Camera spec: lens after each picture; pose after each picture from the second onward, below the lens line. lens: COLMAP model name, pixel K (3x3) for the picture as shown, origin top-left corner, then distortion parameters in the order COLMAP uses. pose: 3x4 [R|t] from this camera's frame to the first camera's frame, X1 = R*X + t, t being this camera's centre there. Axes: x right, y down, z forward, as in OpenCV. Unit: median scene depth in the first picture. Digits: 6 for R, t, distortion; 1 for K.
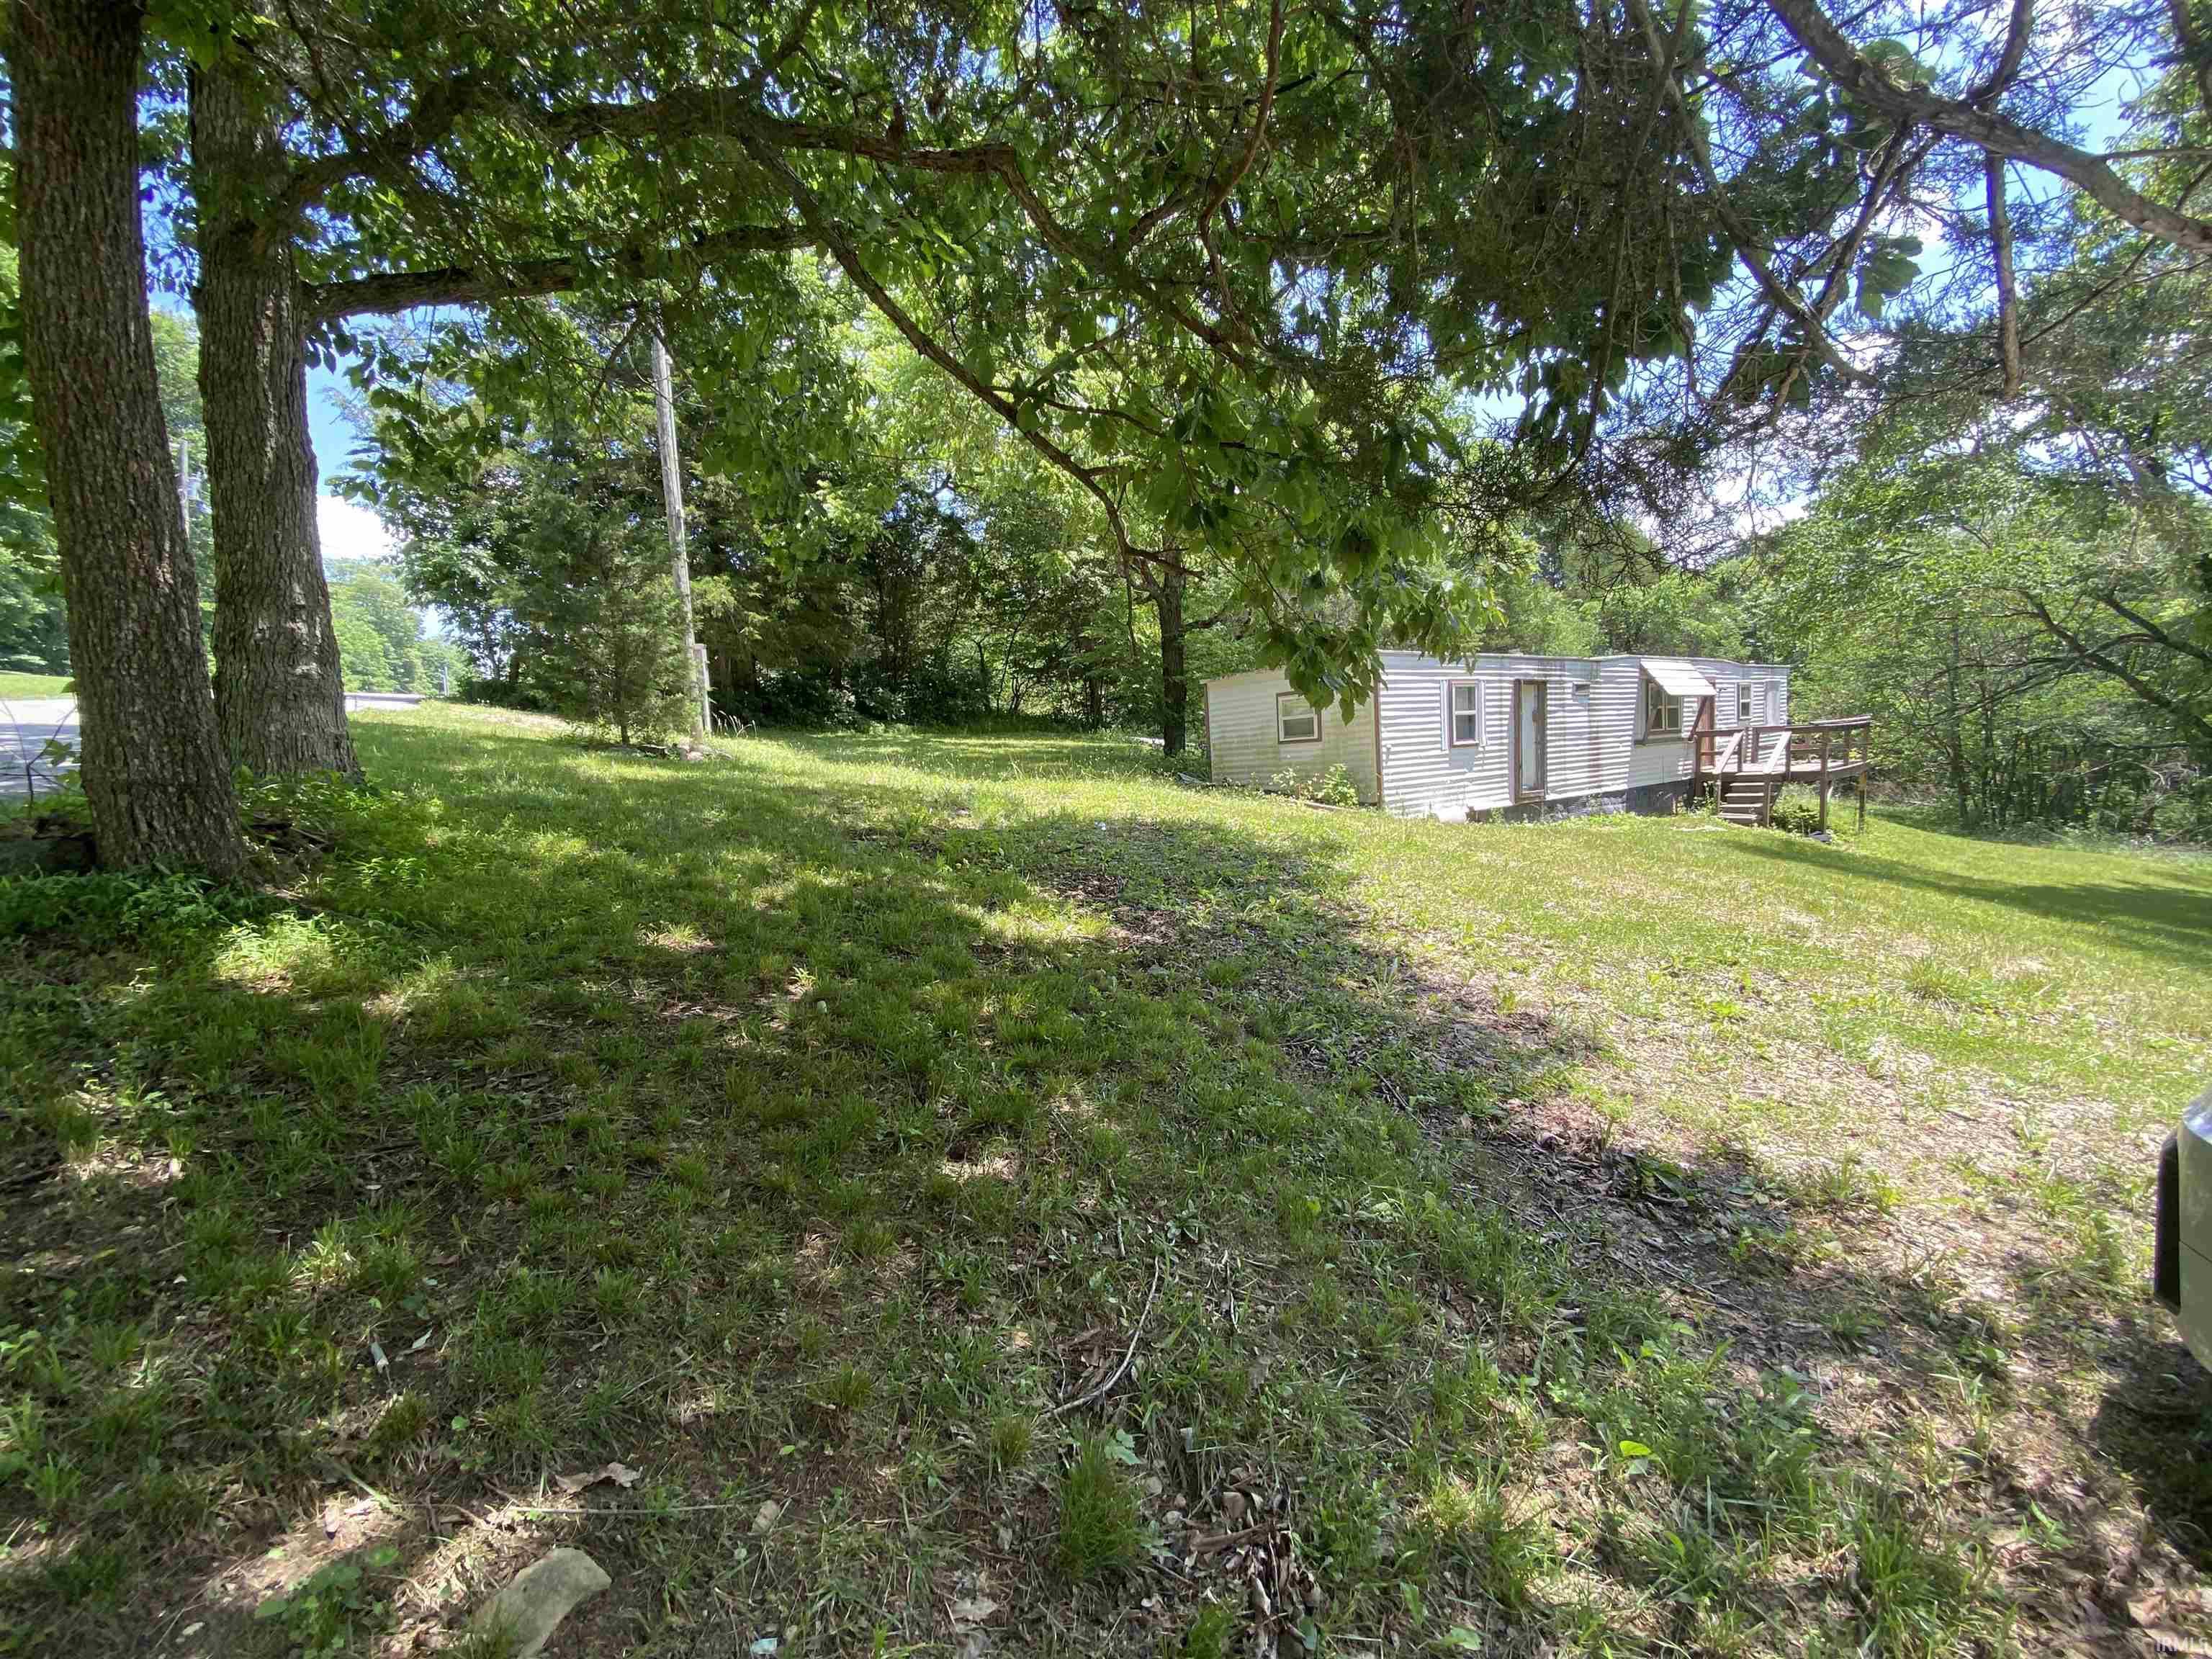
lens RADIAL K [[889.9, 0, 1104.9], [0, 889.9, 854.3], [0, 0, 1]] dist [0.016083, -0.018846]
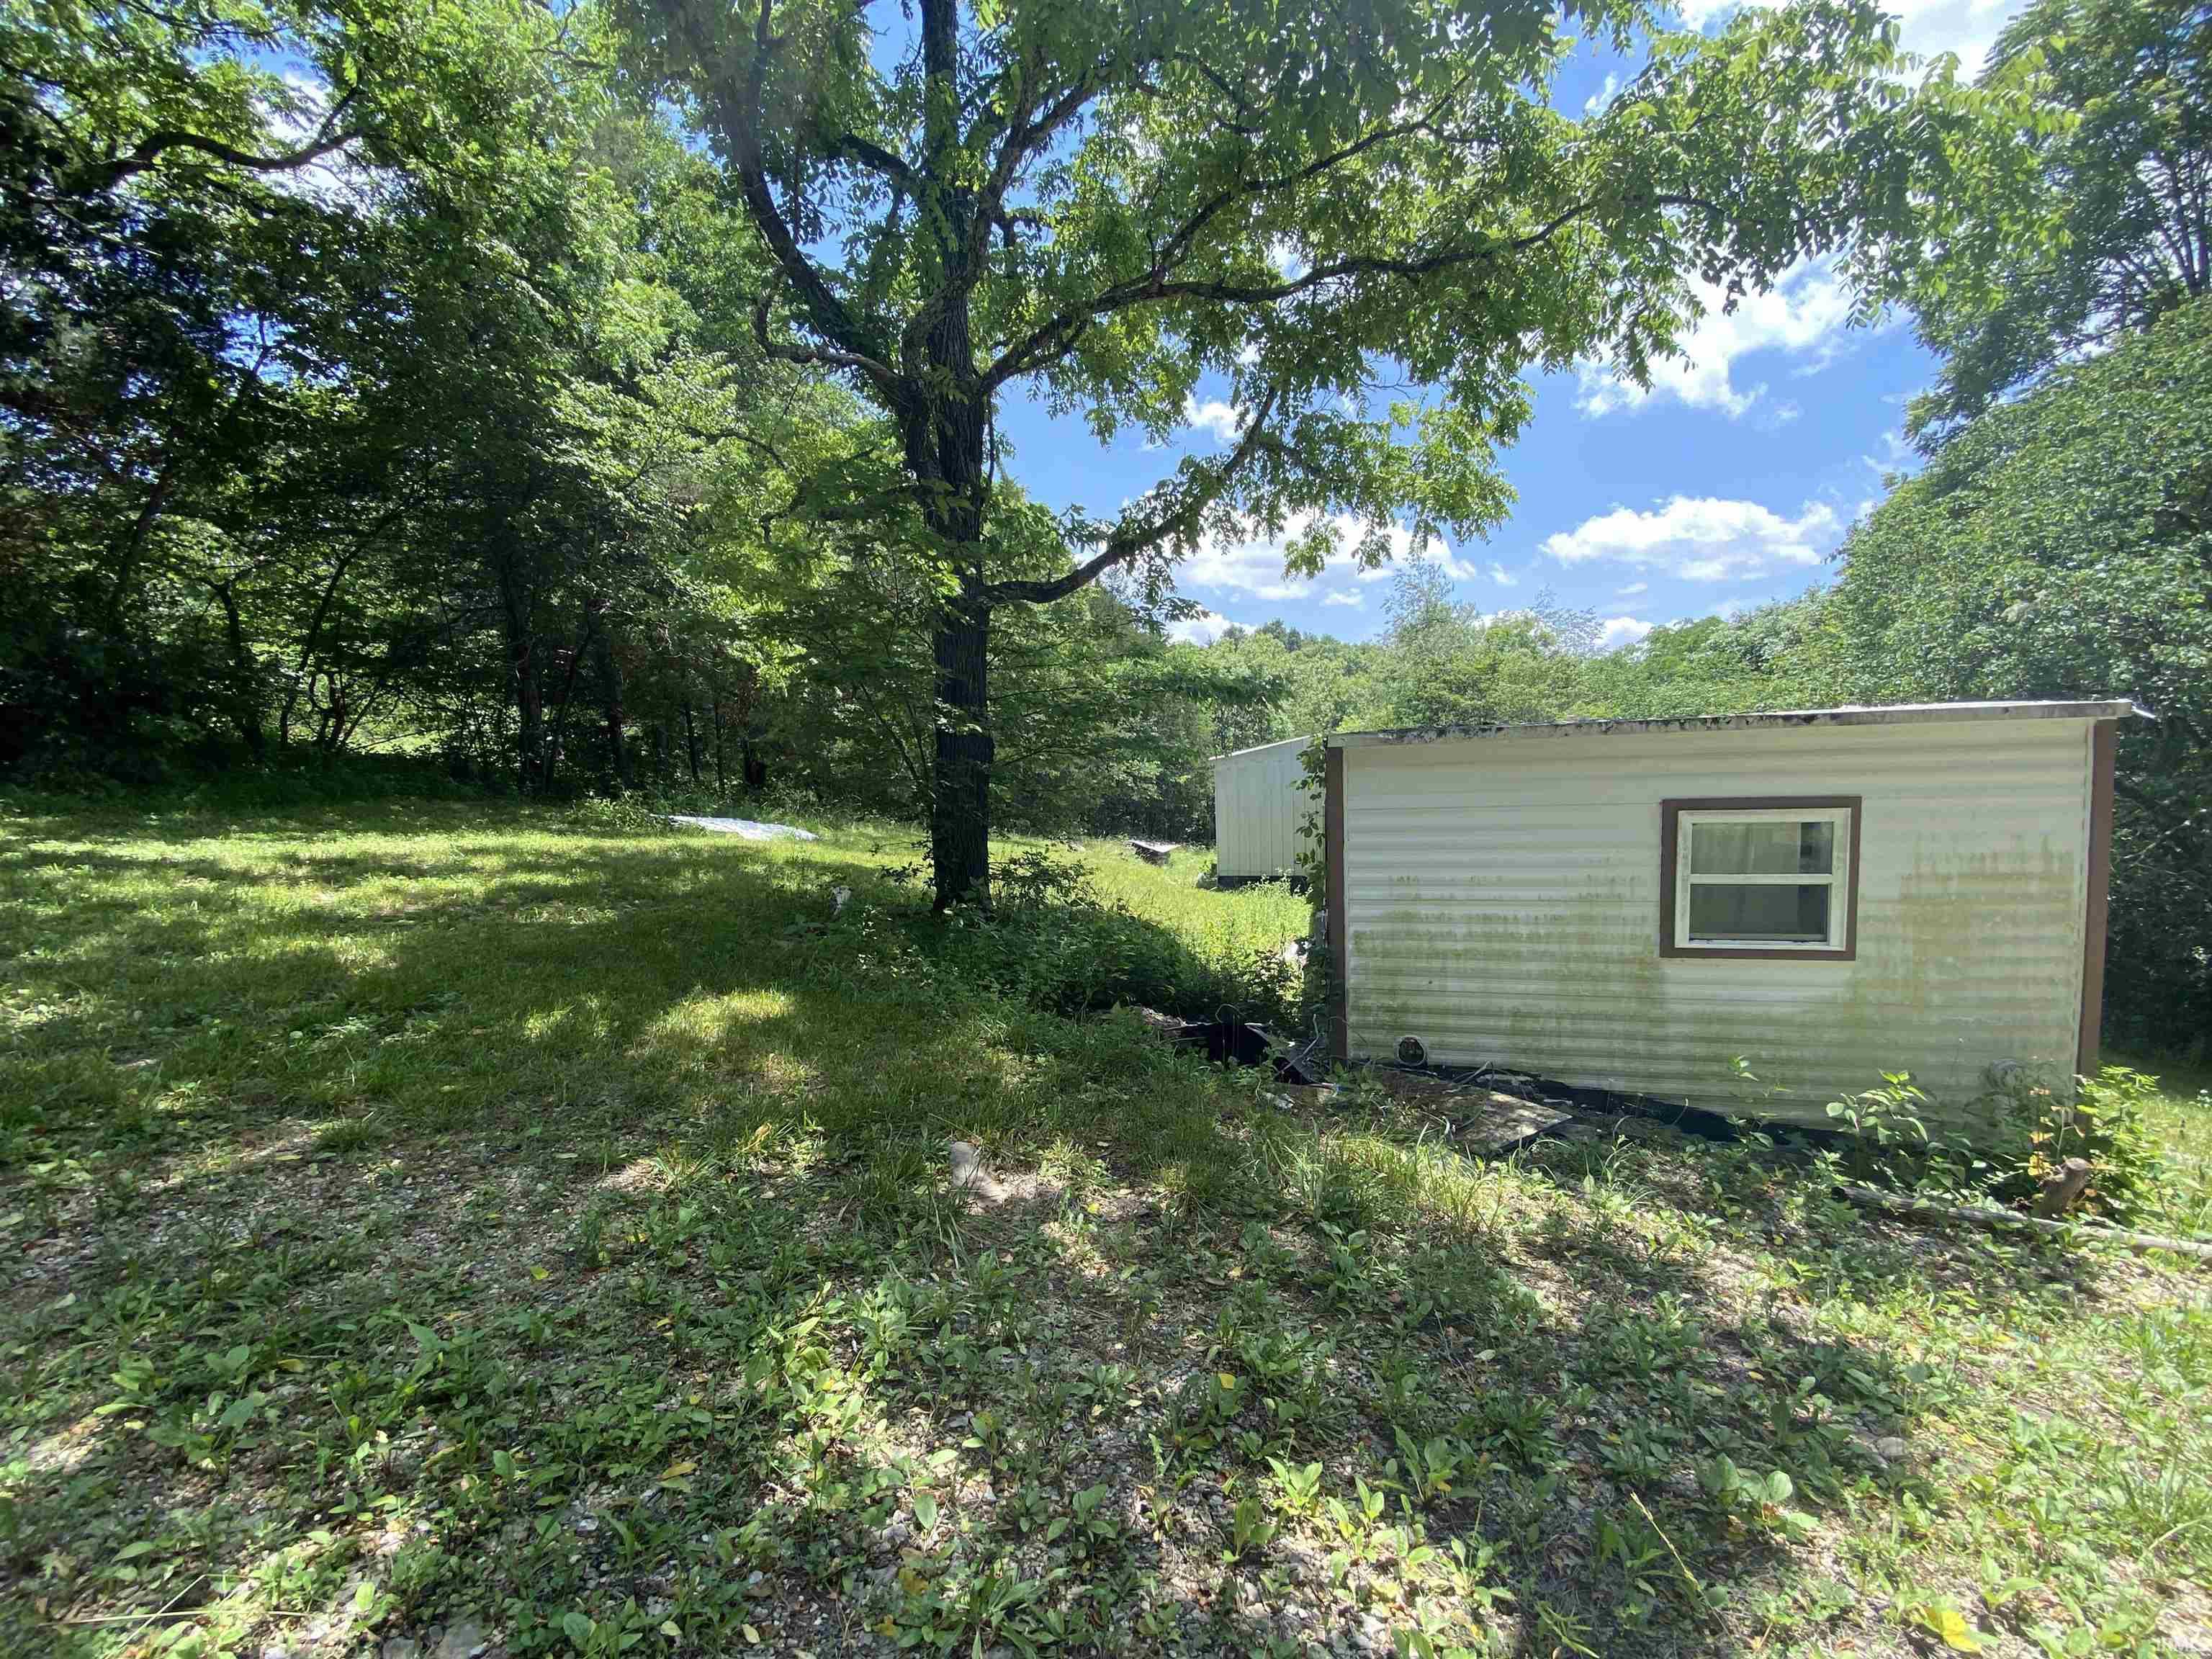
lens RADIAL K [[893.2, 0, 1111.0], [0, 893.2, 854.1], [0, 0, 1]] dist [-0.029112, -0.000354]
pose [[0.780284, -0.026127, 0.624880, -0.073124], [0.050596, 0.998489, -0.021431, -0.079407], [-0.623376, 0.048339, 0.780427, 0.426208]]
